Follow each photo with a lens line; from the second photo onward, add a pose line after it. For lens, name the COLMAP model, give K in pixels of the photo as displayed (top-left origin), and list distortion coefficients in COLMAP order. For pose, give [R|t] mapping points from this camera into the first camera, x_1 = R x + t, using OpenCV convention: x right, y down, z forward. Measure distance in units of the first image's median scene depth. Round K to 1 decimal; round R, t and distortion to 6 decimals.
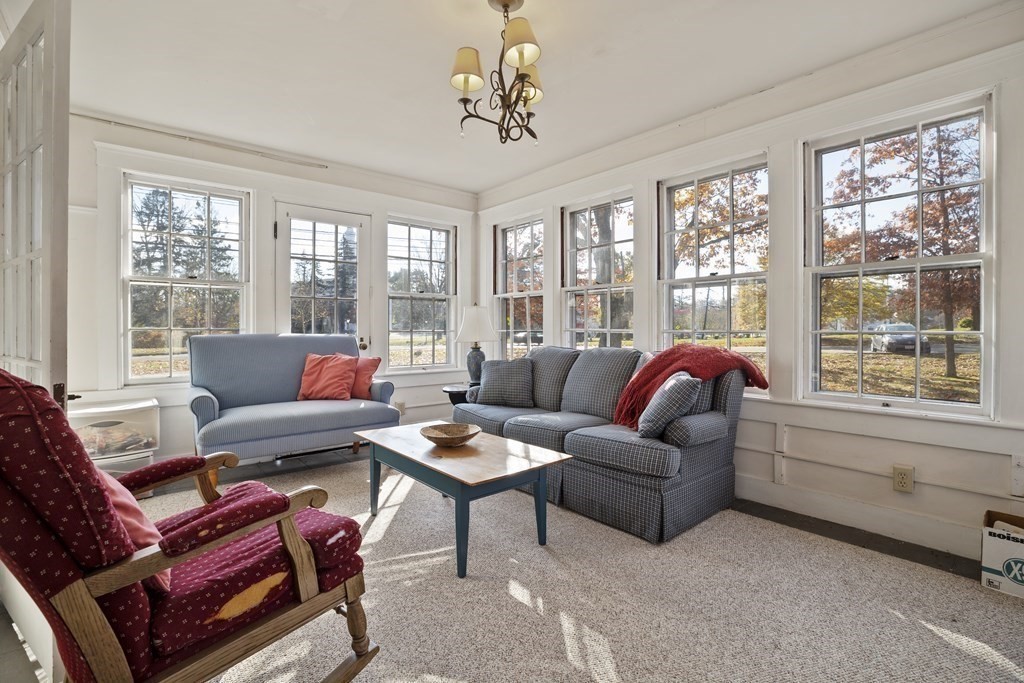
lens RADIAL K [[474.0, 0, 515.6], [0, 474.0, 345.8], [0, 0, 1]] dist [-0.007935, 0.000481]
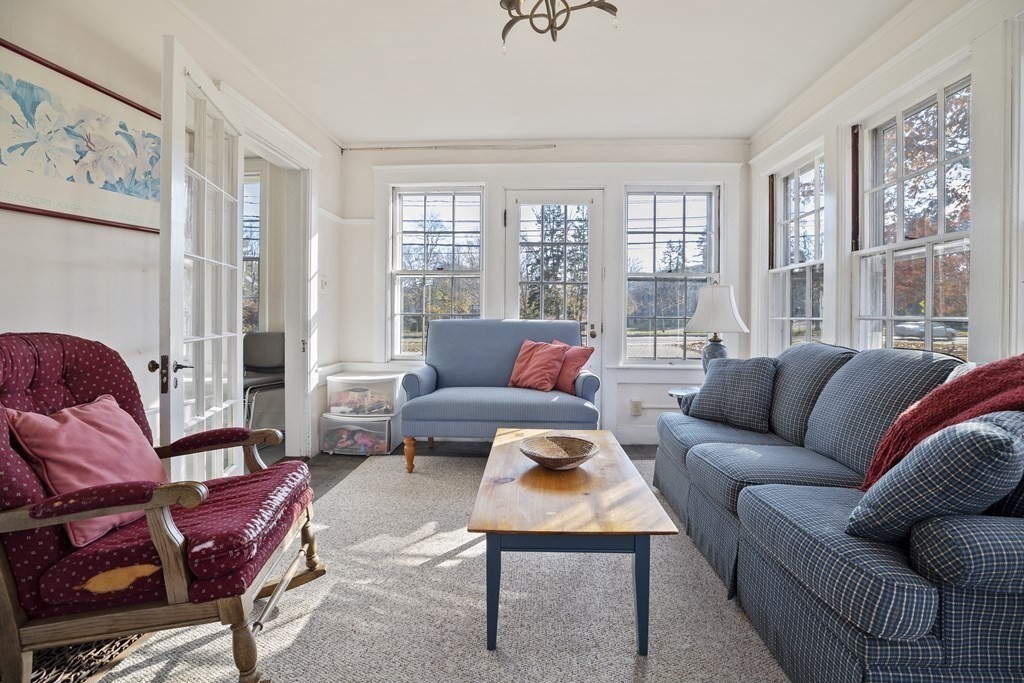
lens RADIAL K [[481.2, 0, 514.8], [0, 481.2, 327.8], [0, 0, 1]] dist [-0.038984, 0.011839]
pose [[0.733900, 0.021973, -0.678902, 0.231445], [-0.029272, 0.999571, 0.000709, -0.008473], [0.678627, 0.019353, 0.734228, 0.267050]]
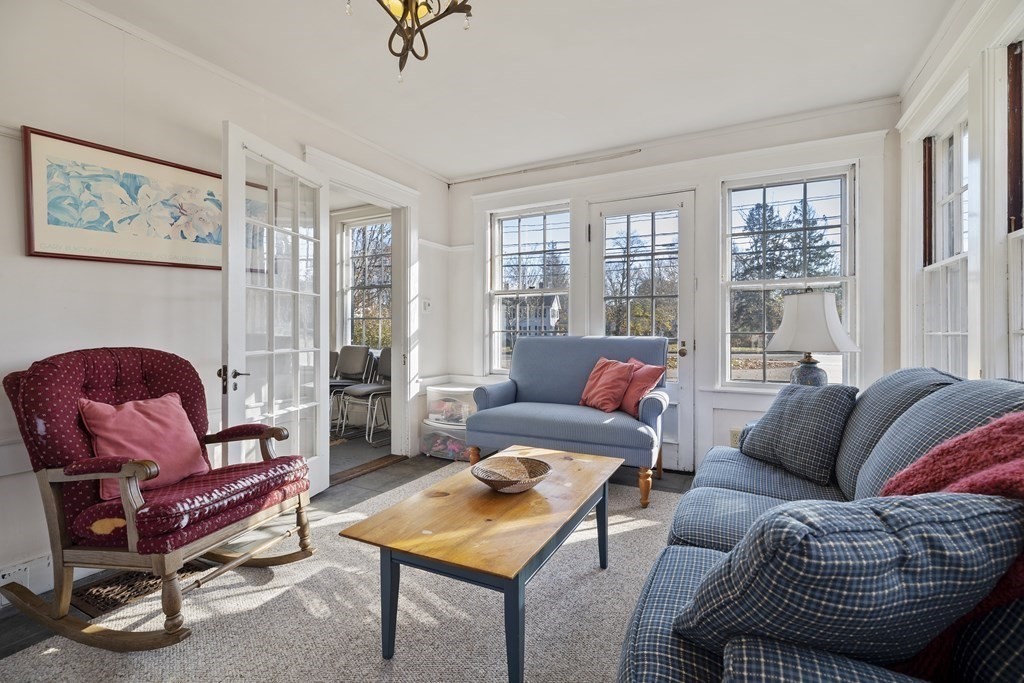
lens RADIAL K [[467.9, 0, 510.2], [0, 467.9, 337.7], [0, 0, 1]] dist [0.000634, 0.000630]
pose [[0.382252, 0.012420, -0.923975, 0.371635], [-0.029799, 0.999555, 0.001108, -0.018541], [0.923577, 0.027110, 0.382452, 0.498895]]
